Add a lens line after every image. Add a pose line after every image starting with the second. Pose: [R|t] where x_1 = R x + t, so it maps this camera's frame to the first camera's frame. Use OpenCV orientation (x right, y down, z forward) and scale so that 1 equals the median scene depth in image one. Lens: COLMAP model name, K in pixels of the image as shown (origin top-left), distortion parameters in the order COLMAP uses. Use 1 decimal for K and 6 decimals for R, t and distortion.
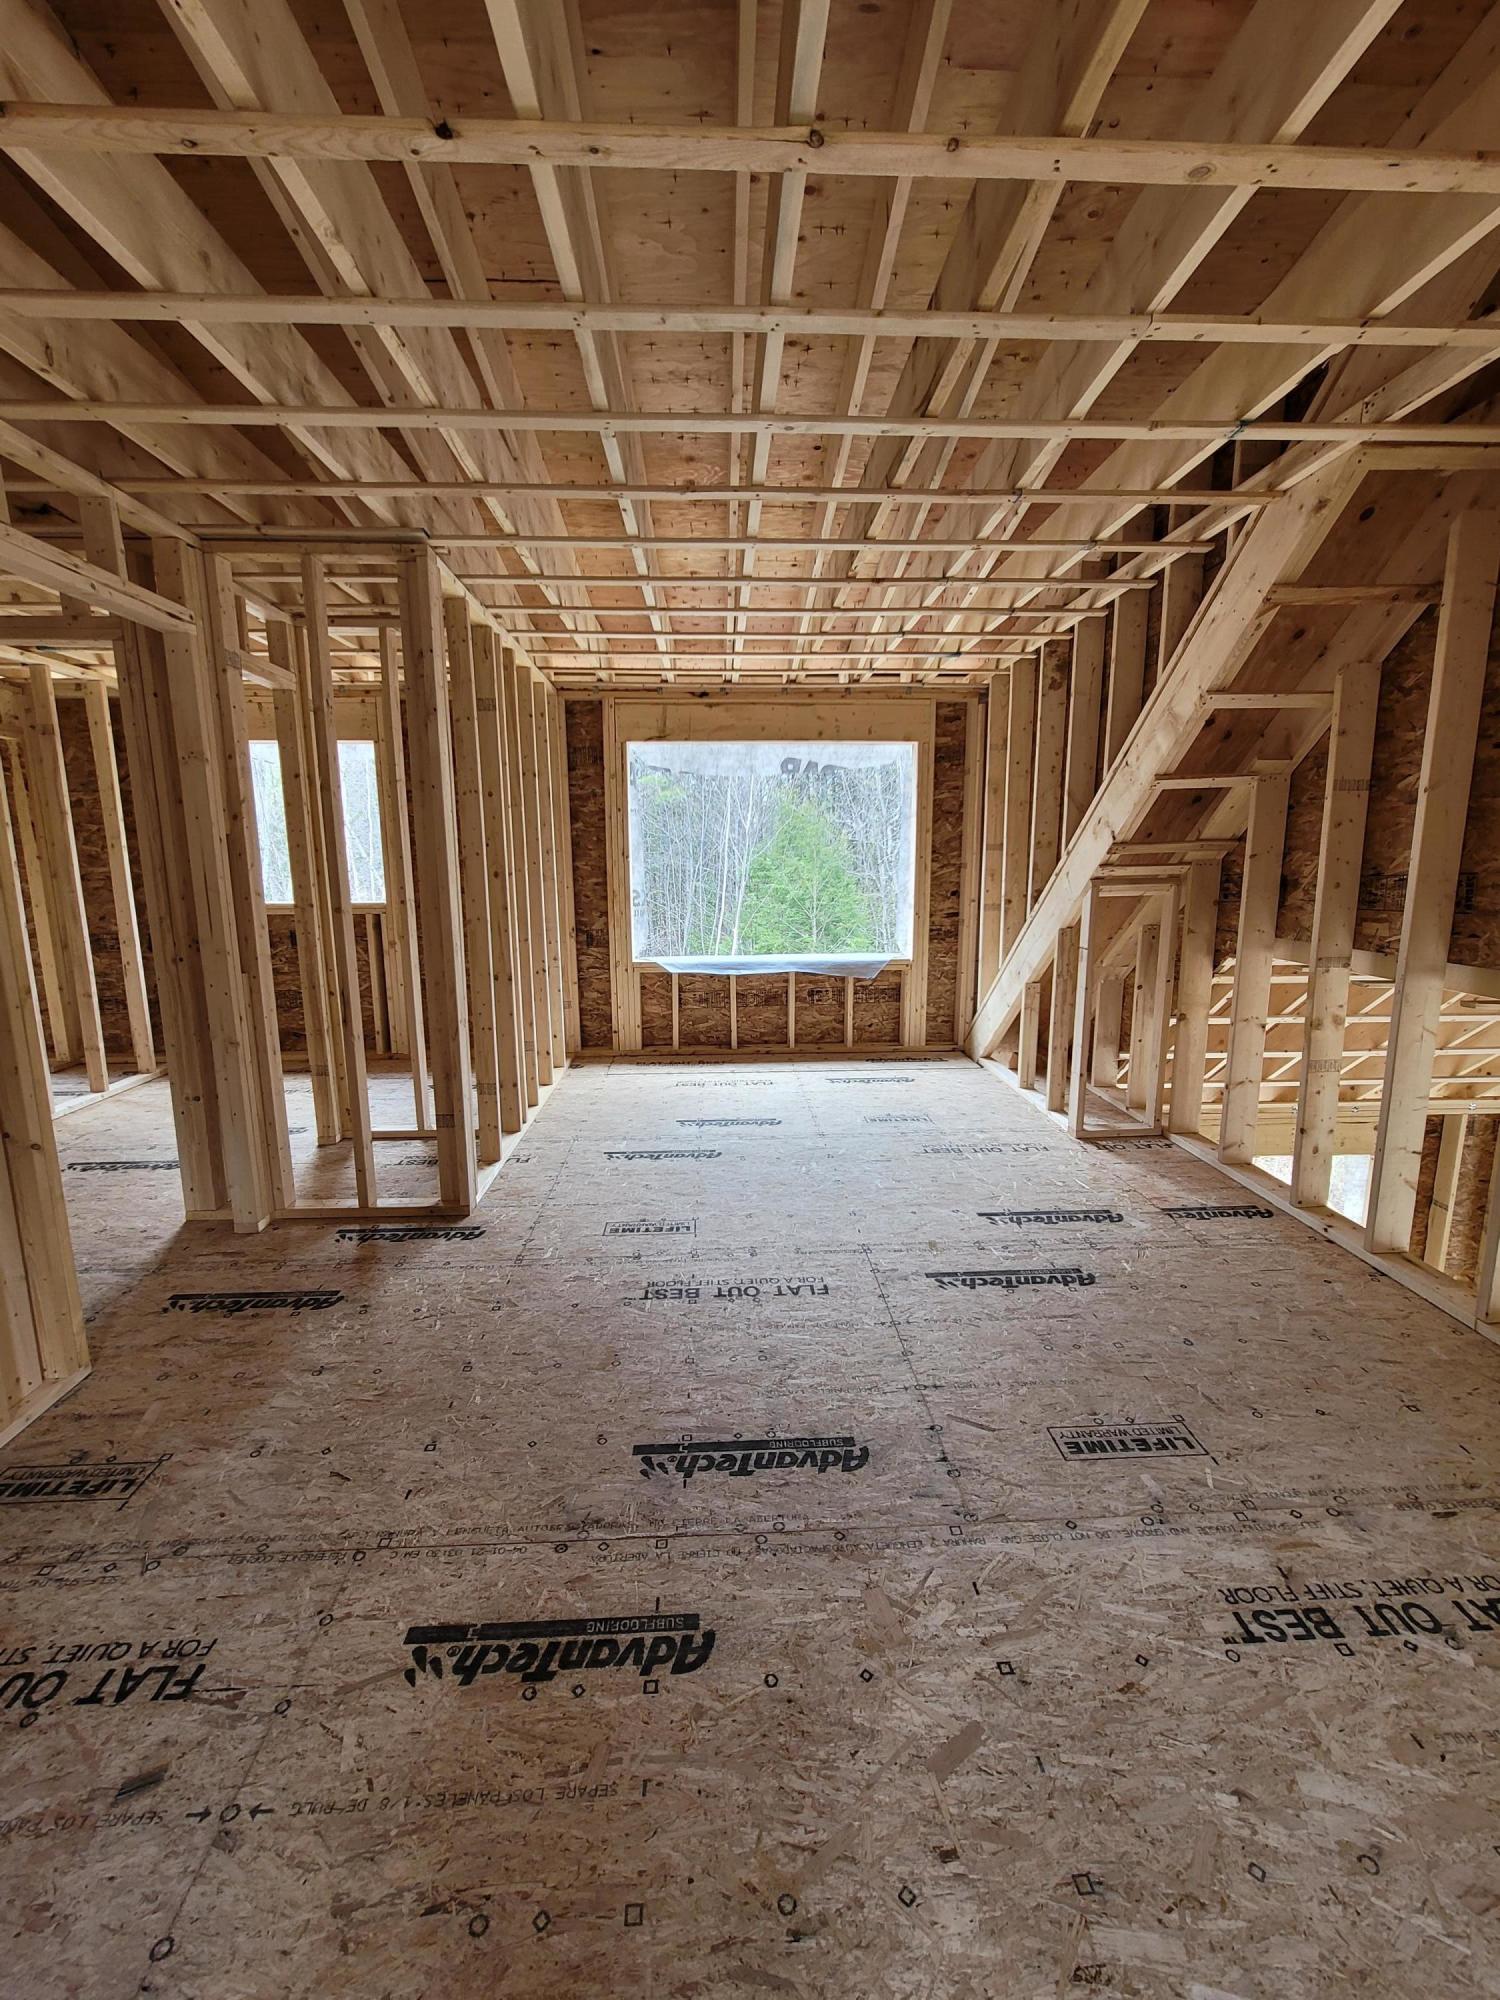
lens RADIAL K [[799.0, 0, 756.9], [0, 799.0, 998.4], [0, 0, 1]] dist [-0.012287, 0.003126]
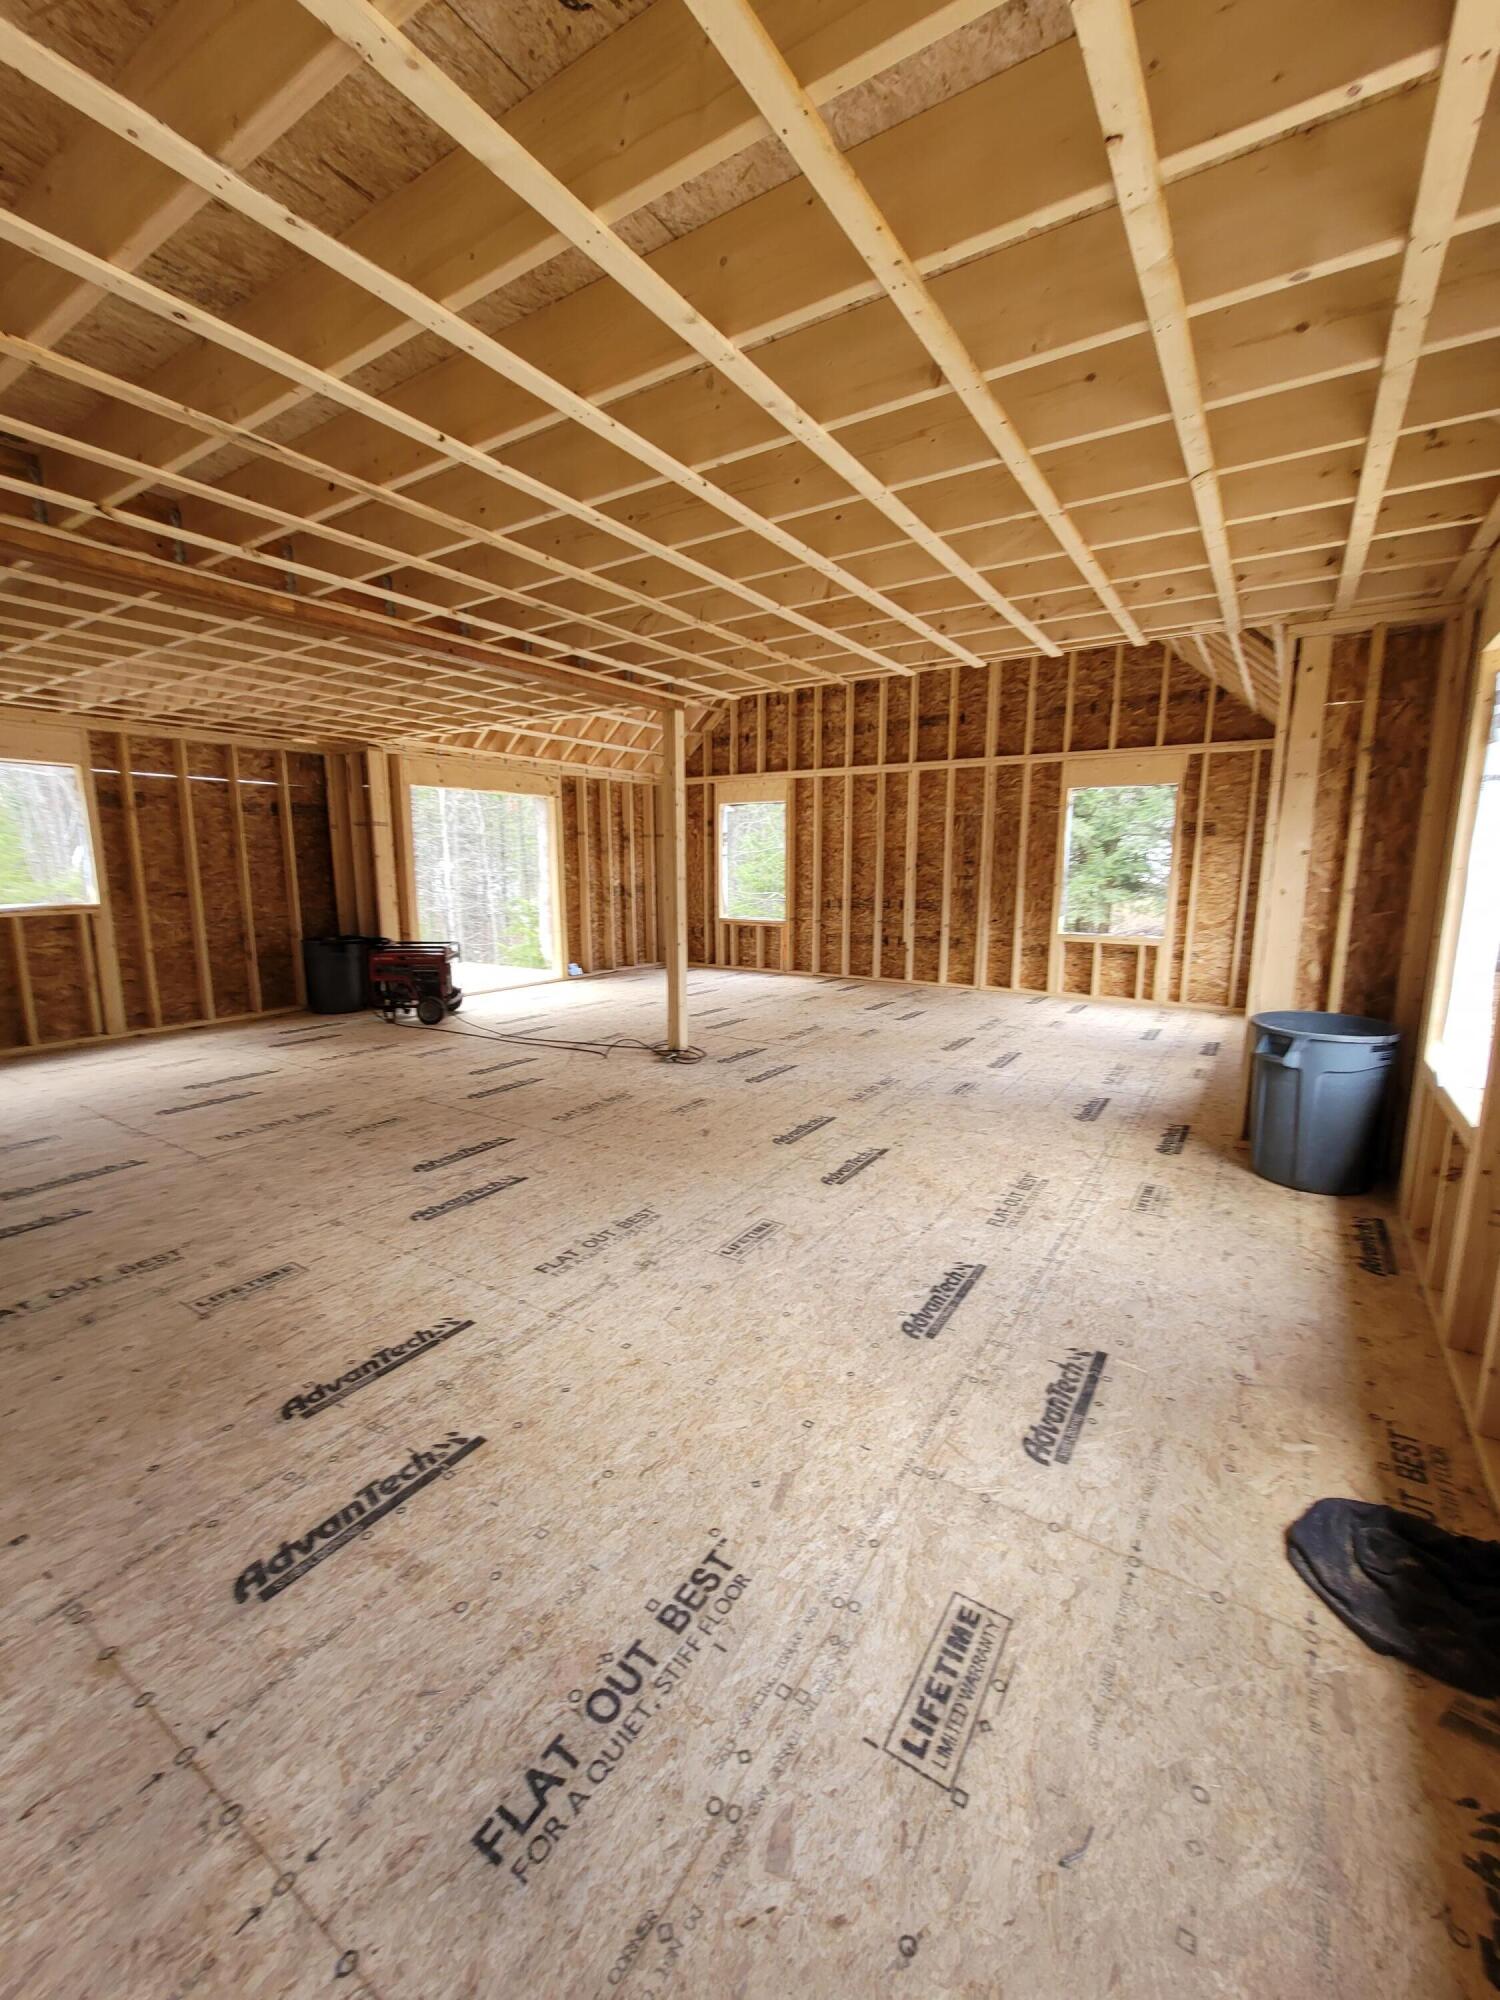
lens RADIAL K [[799.0, 0, 769.7], [0, 799.0, 1000.2], [0, 0, 1]] dist [-0.012287, 0.003126]
pose [[-0.573481, 0.131901, -0.808530, 0.409322], [-0.143737, 0.955442, 0.257818, -0.319997], [0.806510, 0.264070, -0.528969, 1.735876]]
